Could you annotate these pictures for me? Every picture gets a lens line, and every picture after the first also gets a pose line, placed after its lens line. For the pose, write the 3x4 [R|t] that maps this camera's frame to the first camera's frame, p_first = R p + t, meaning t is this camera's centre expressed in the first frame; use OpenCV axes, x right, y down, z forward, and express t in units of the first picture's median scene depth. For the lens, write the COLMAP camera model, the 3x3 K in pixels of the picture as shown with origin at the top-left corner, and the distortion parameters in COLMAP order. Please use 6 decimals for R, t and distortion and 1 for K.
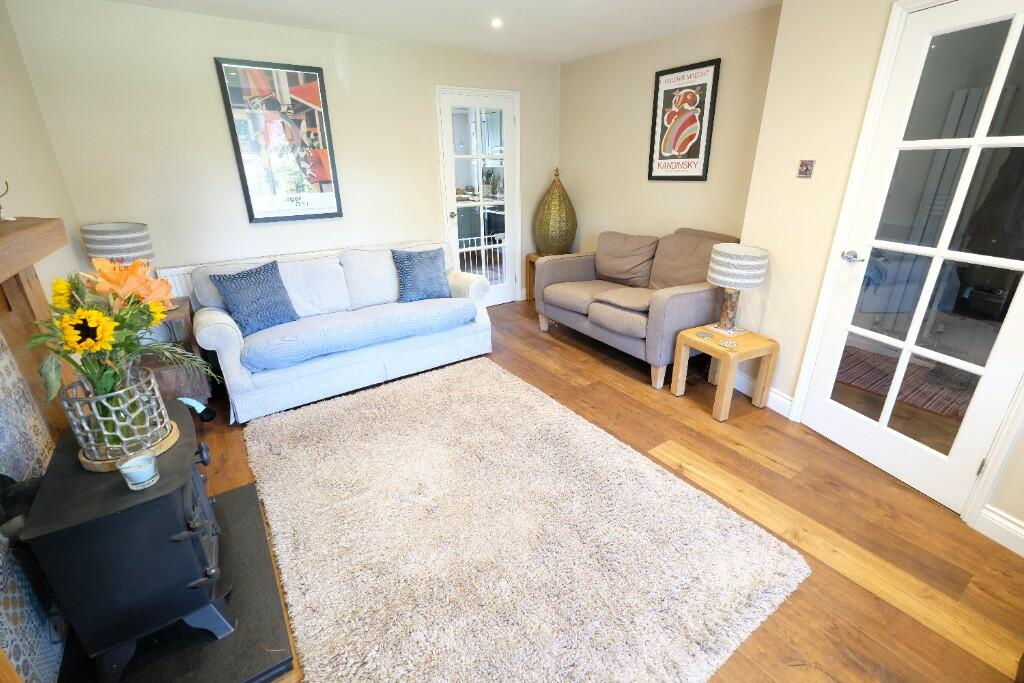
lens RADIAL K [[446.2, 0, 513.2], [0, 446.2, 337.1], [0, 0, 1]] dist [-0.002005, 0.000100]
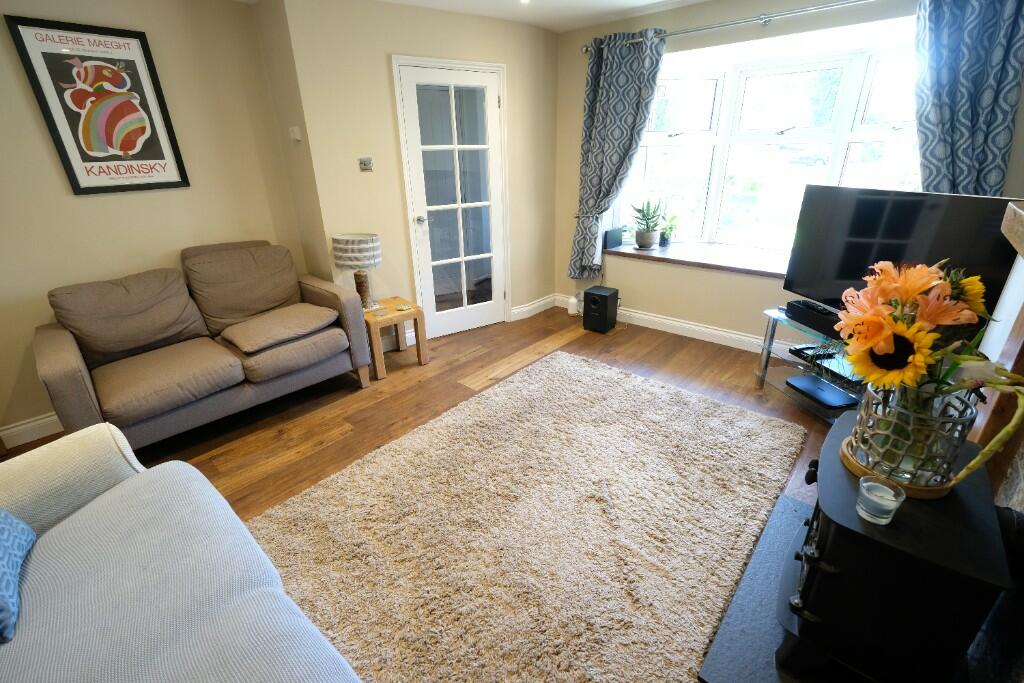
lens RADIAL K [[446.2, 0, 513.2], [0, 446.2, 337.1], [0, 0, 1]] dist [-0.002005, 0.000100]
pose [[-0.251390, -0.356351, 0.899898, -0.570016], [0.372470, 0.822536, 0.429767, -0.261399], [-0.893347, 0.443224, -0.074047, 0.672655]]
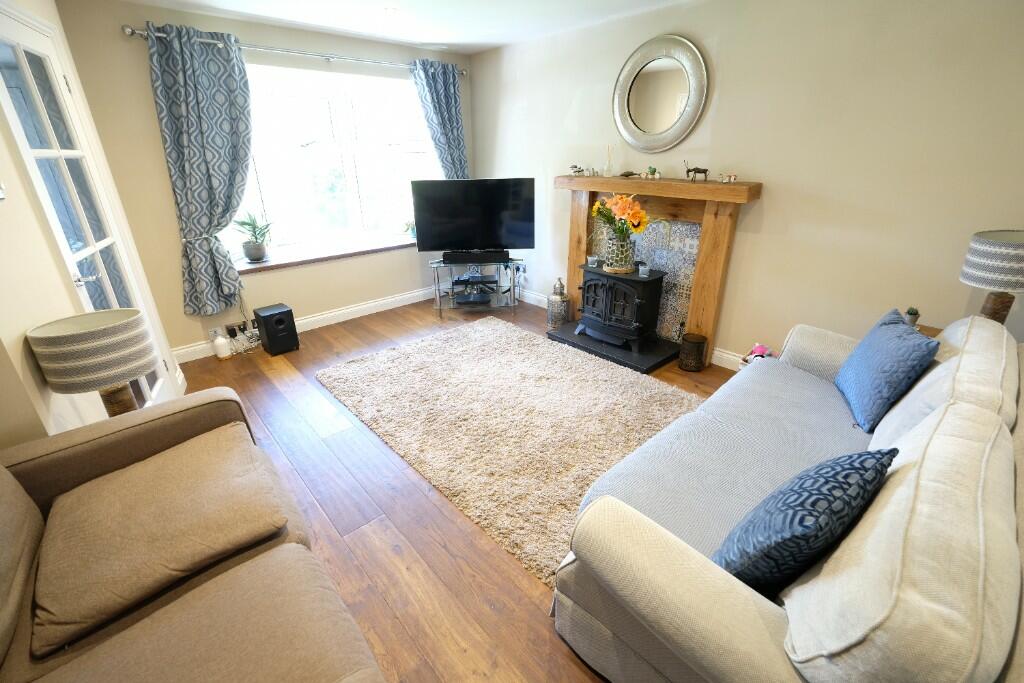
lens RADIAL K [[446.2, 0, 513.2], [0, 446.2, 337.1], [0, 0, 1]] dist [-0.002005, 0.000100]
pose [[-0.988796, 0.077773, -0.127415, 0.031456], [-0.032639, 0.720261, 0.692934, -0.491847], [0.145663, 0.689329, -0.709653, 1.220185]]
